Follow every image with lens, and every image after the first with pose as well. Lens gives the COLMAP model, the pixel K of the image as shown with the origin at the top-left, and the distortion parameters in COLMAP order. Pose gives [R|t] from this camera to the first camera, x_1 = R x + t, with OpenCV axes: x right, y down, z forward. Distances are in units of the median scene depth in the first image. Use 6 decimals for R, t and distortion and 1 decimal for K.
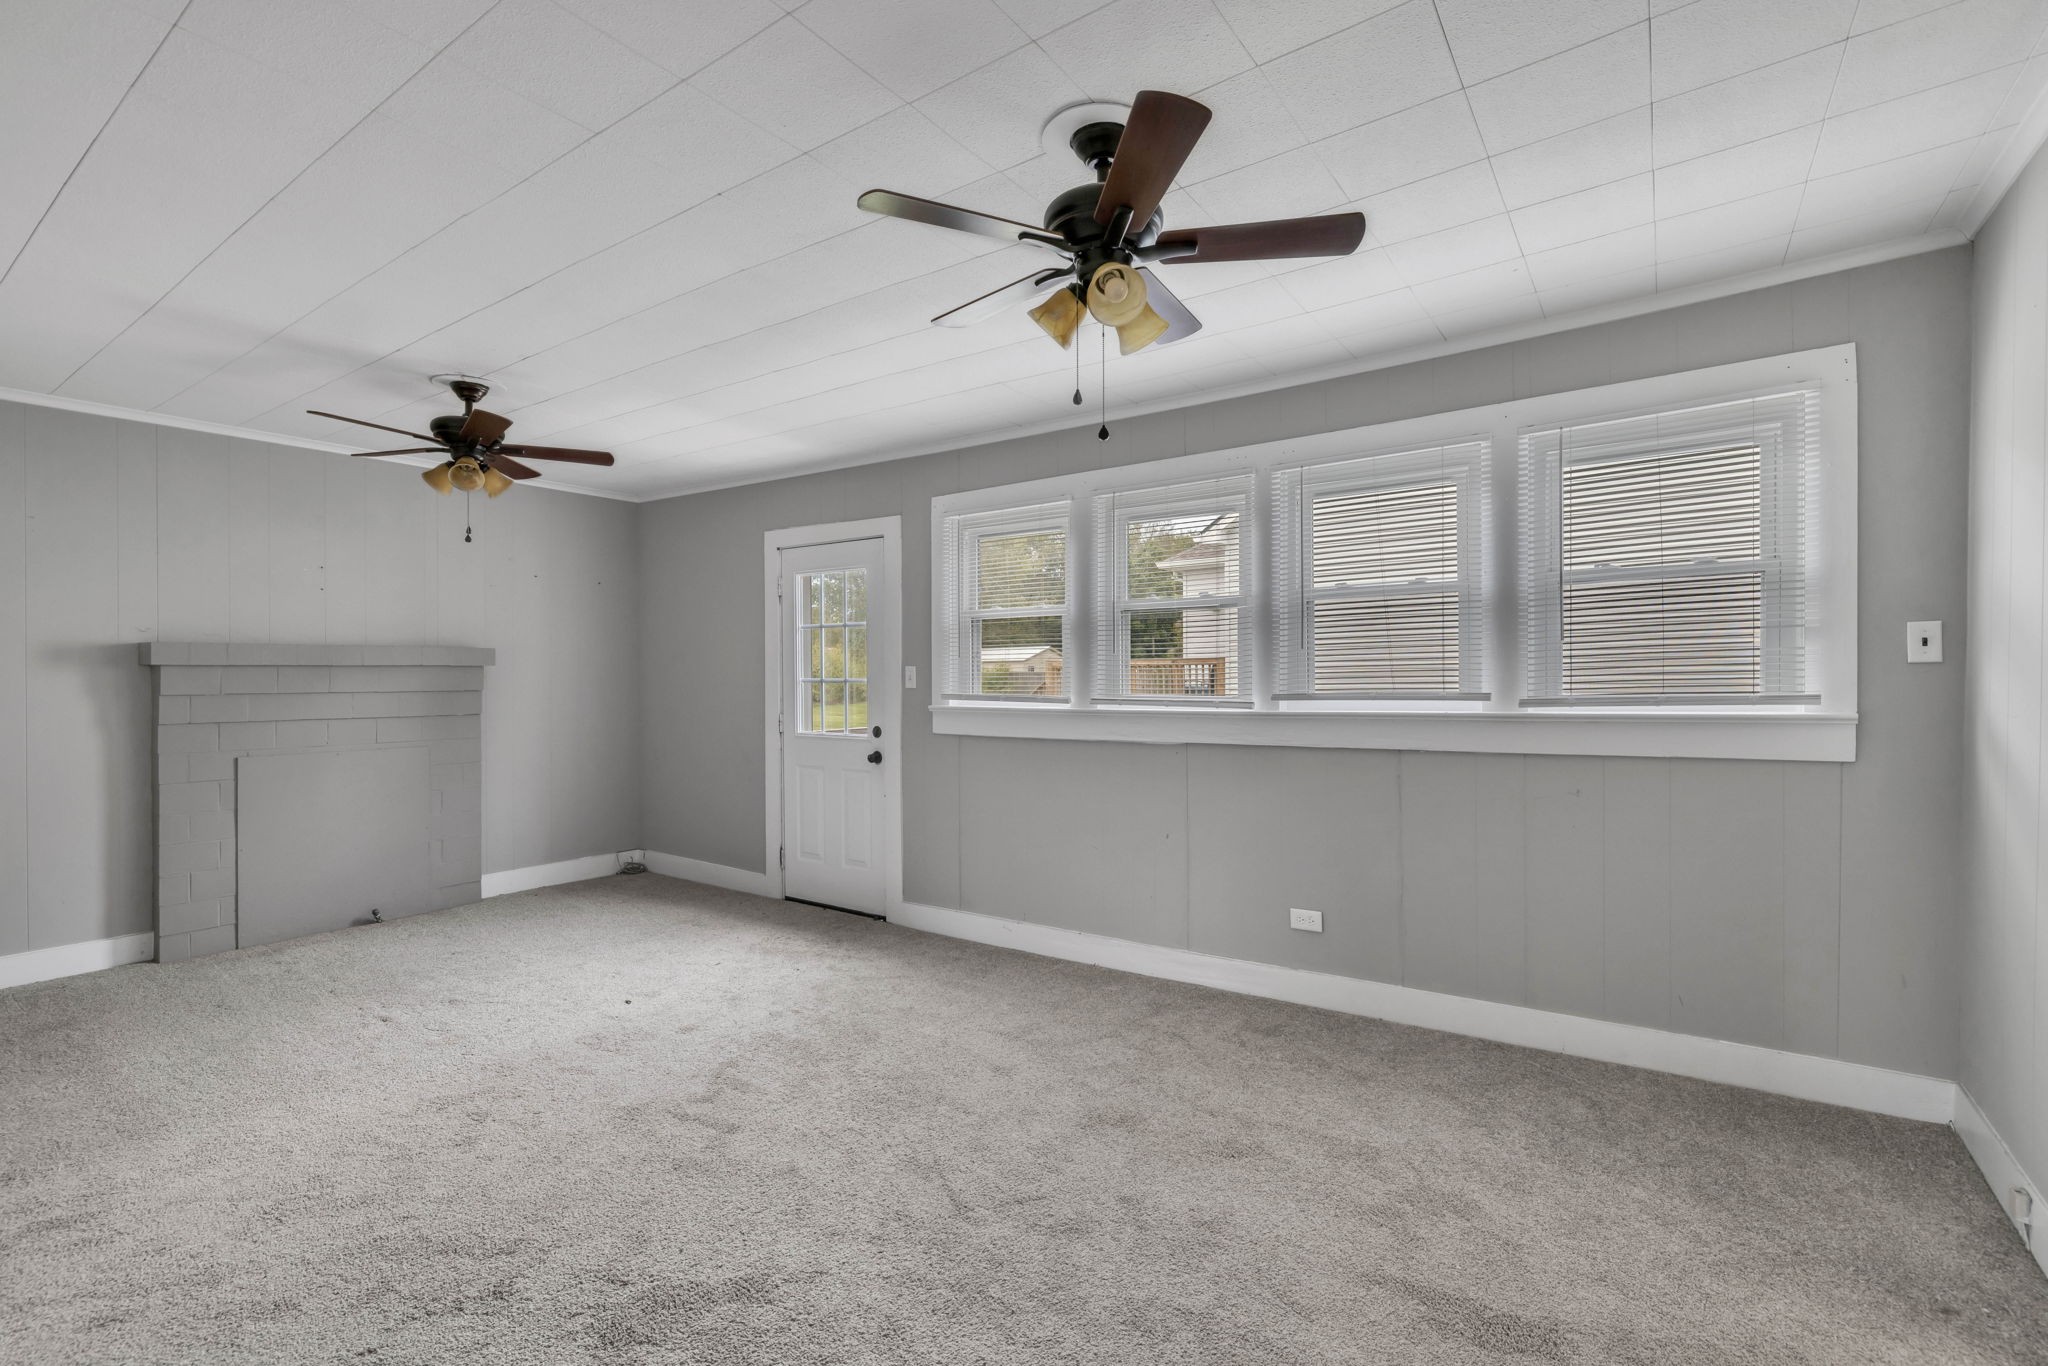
lens RADIAL K [[913.5, 0, 1010.1], [0, 913.5, 680.7], [0, 0, 1]] dist [0.000270, 0.000008]
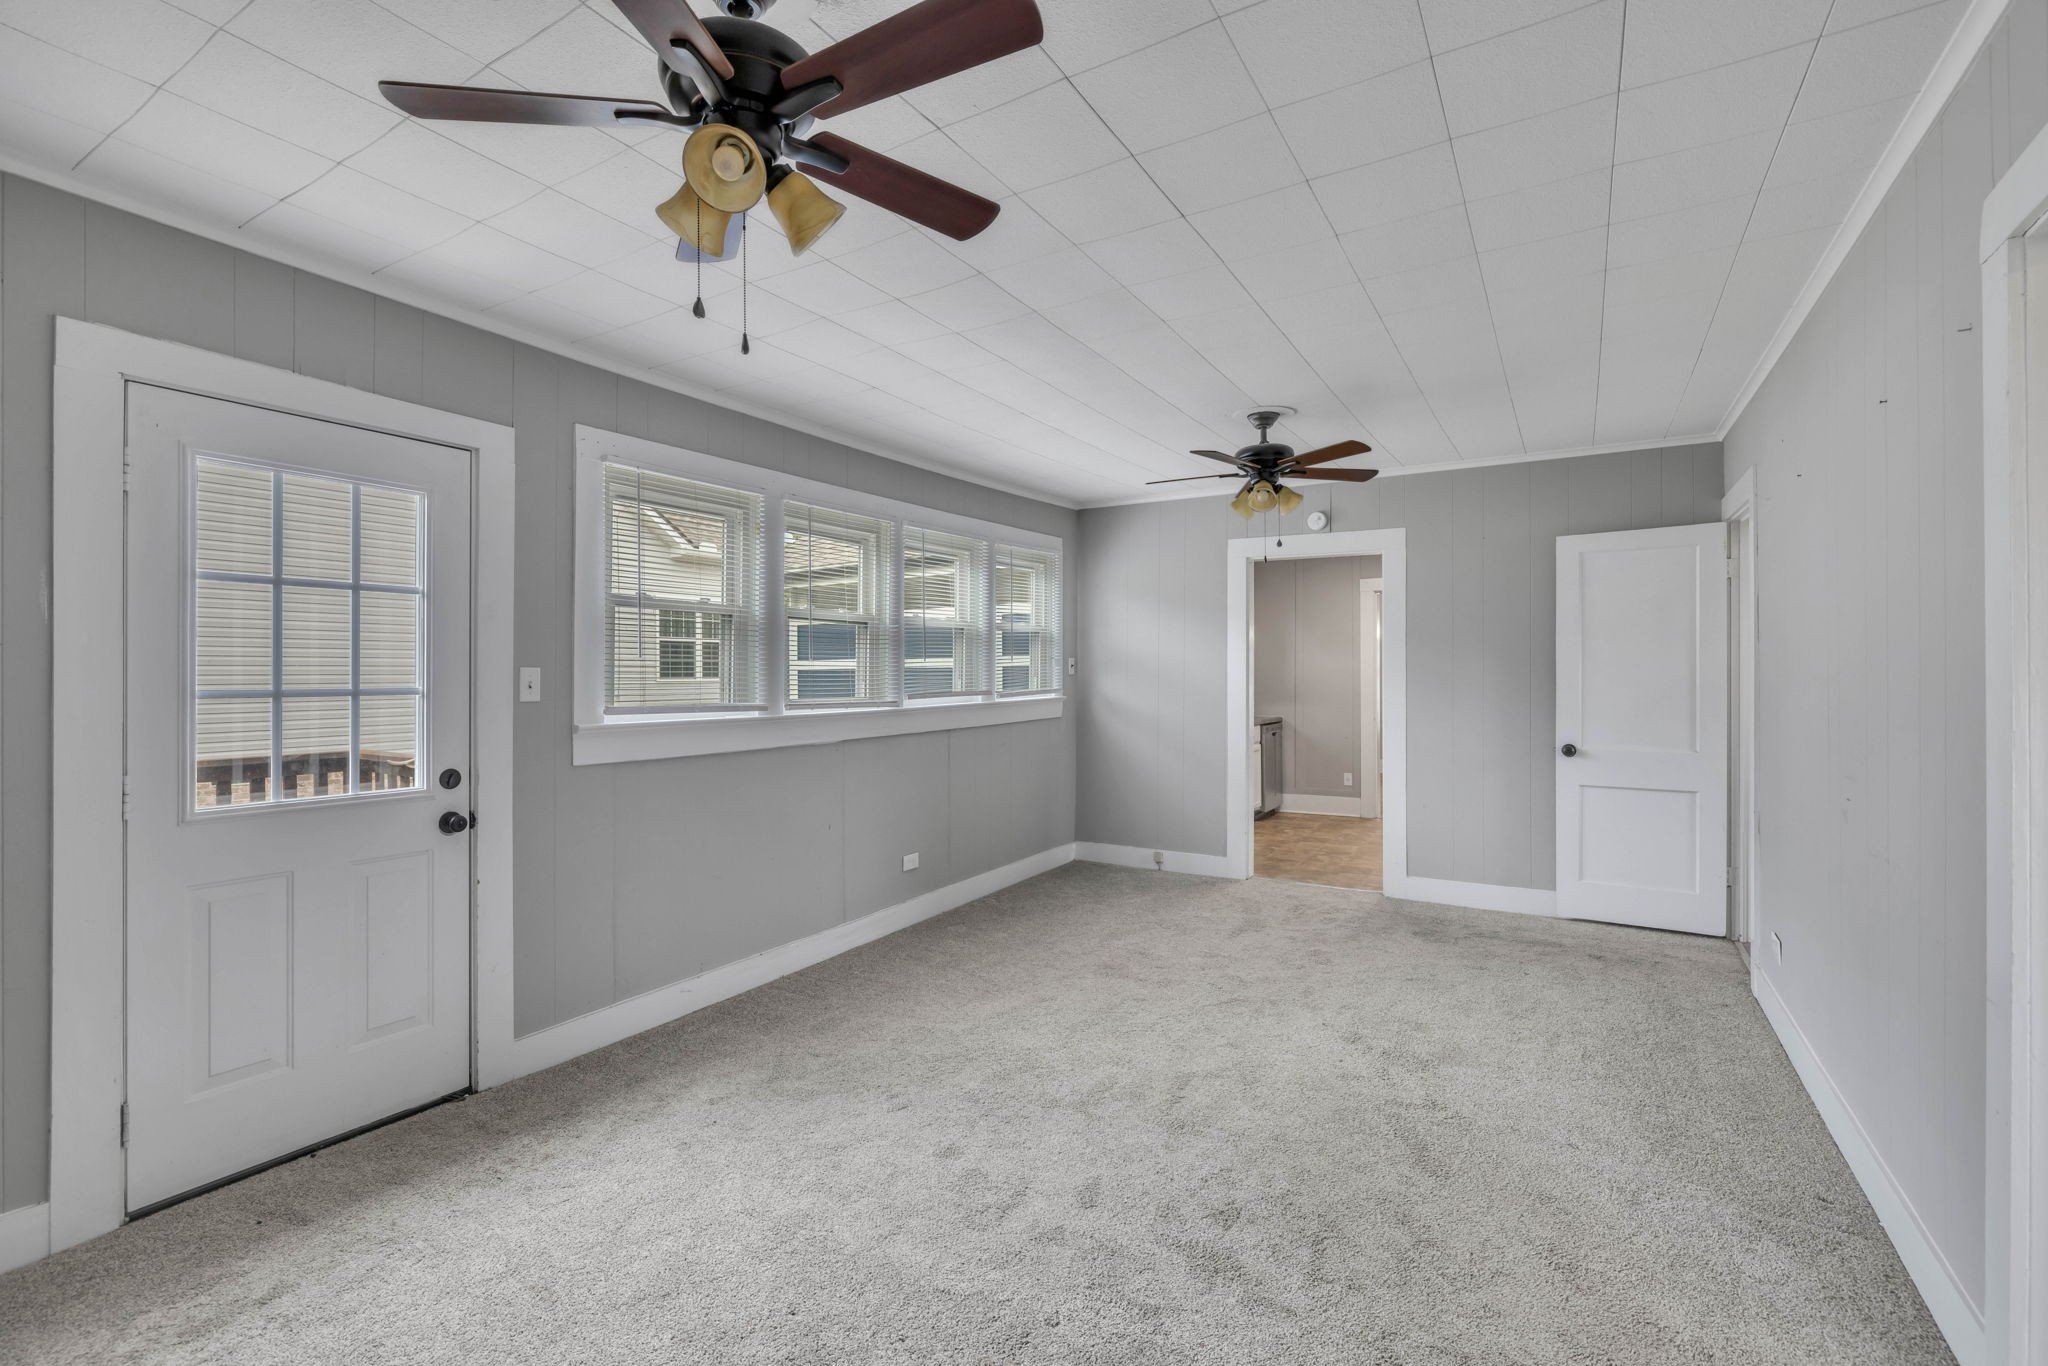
lens RADIAL K [[894.2, 0, 1050.0], [0, 894.2, 680.7], [0, 0, 1]] dist [0.001744, 0.000634]
pose [[-0.086162, 0.001134, 0.996280, -0.884188], [0.009763, 0.999952, -0.000293, -0.002682], [-0.996233, 0.009701, -0.086169, 0.791214]]
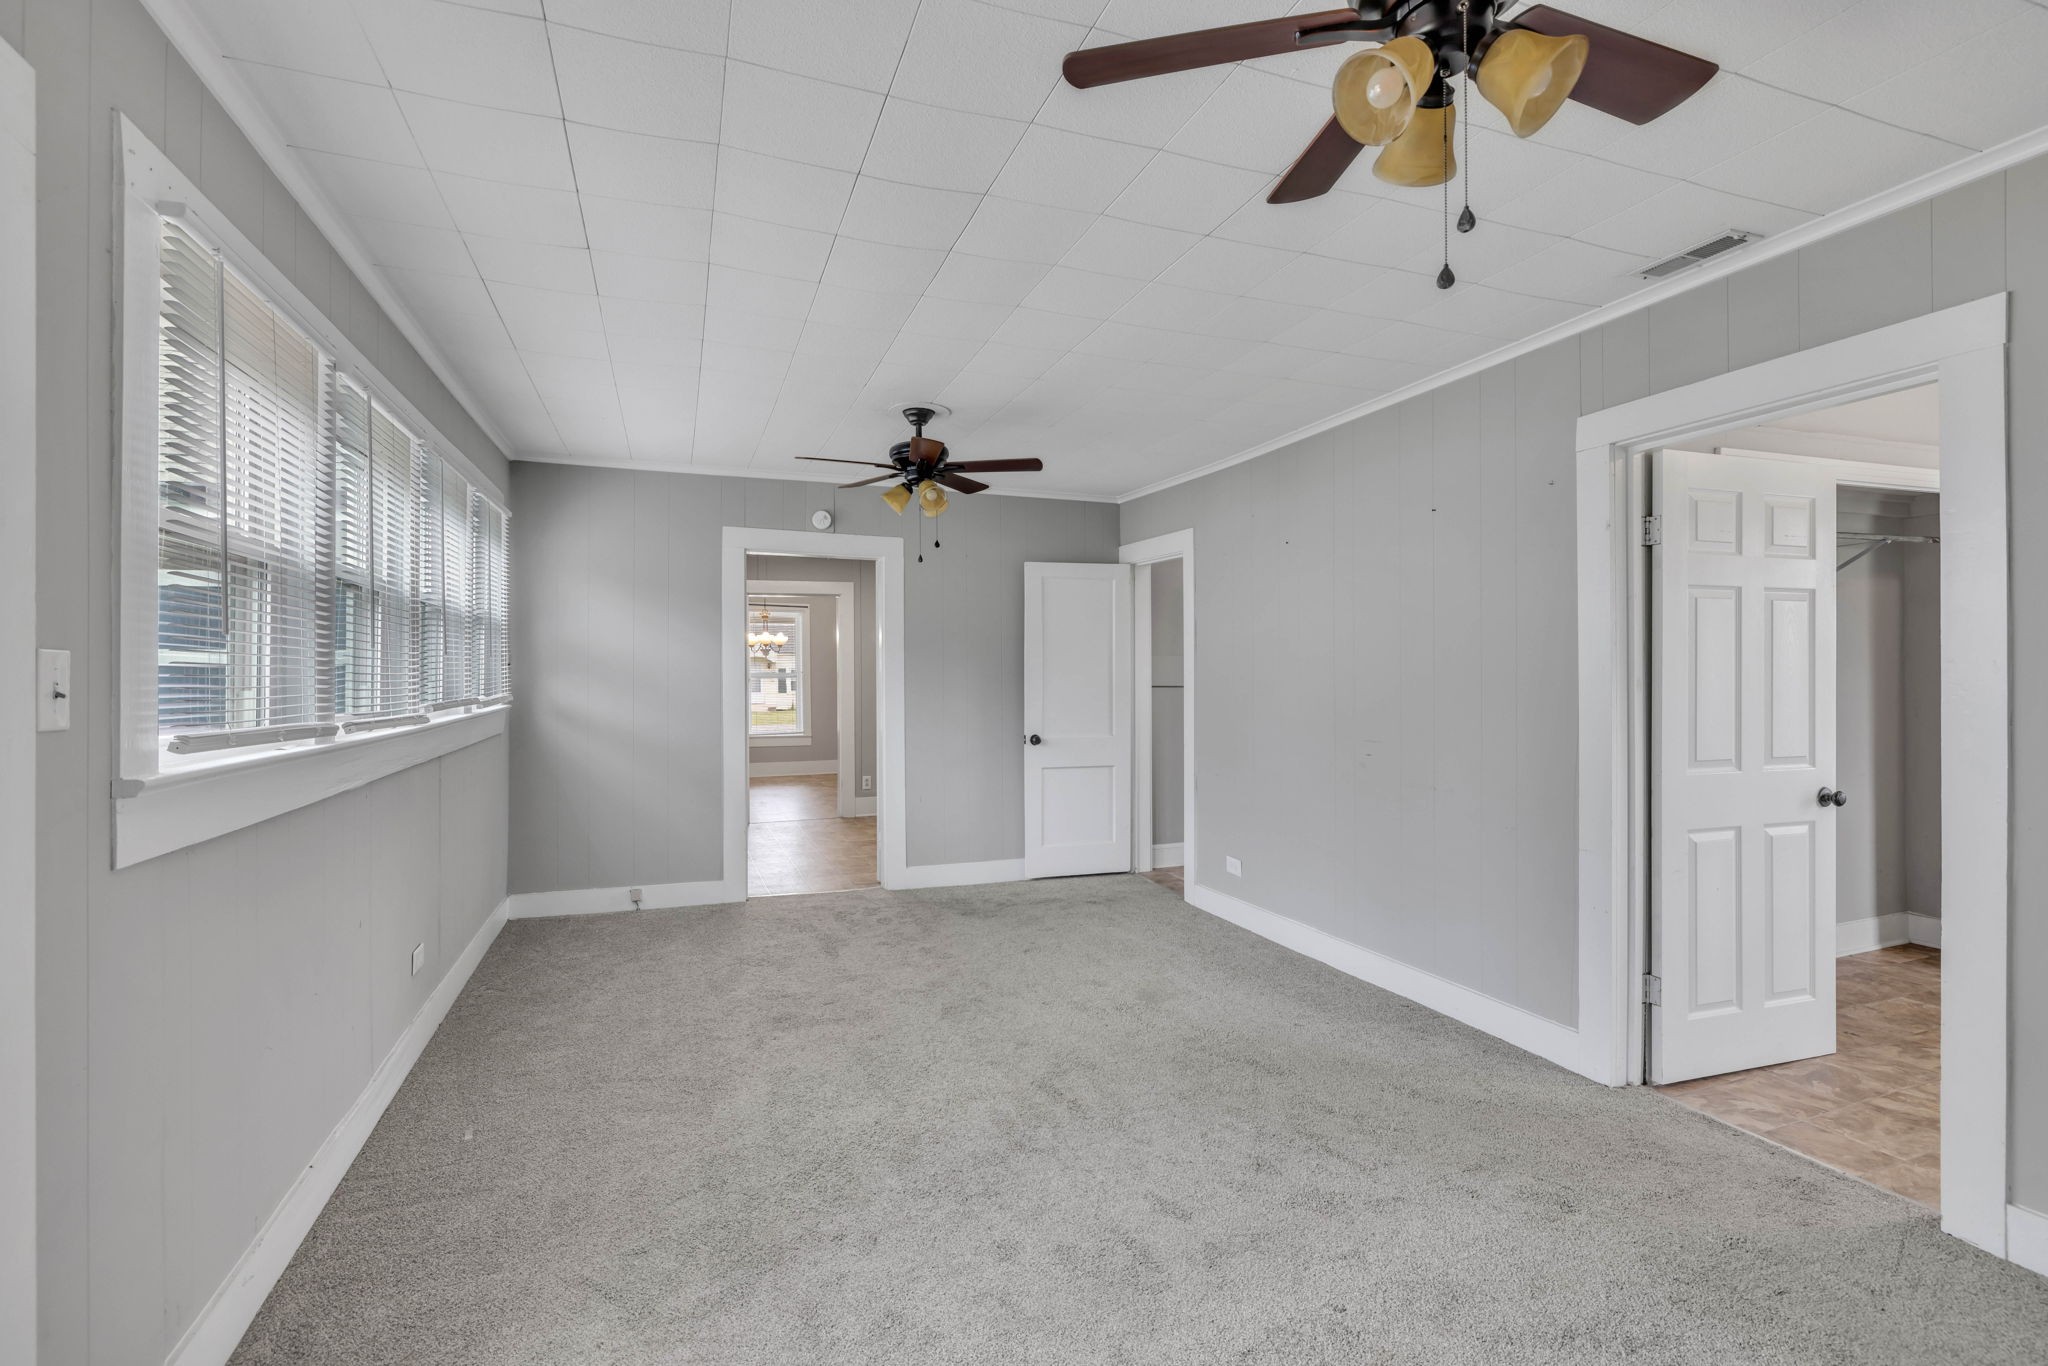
lens RADIAL K [[913.5, 0, 1010.1], [0, 913.5, 680.7], [0, 0, 1]] dist [0.000270, 0.000008]
pose [[-0.820178, 0.006514, 0.572072, -0.577127], [0.010813, 0.999933, 0.004117, -0.004993], [-0.572007, 0.009563, -0.820193, 1.216877]]
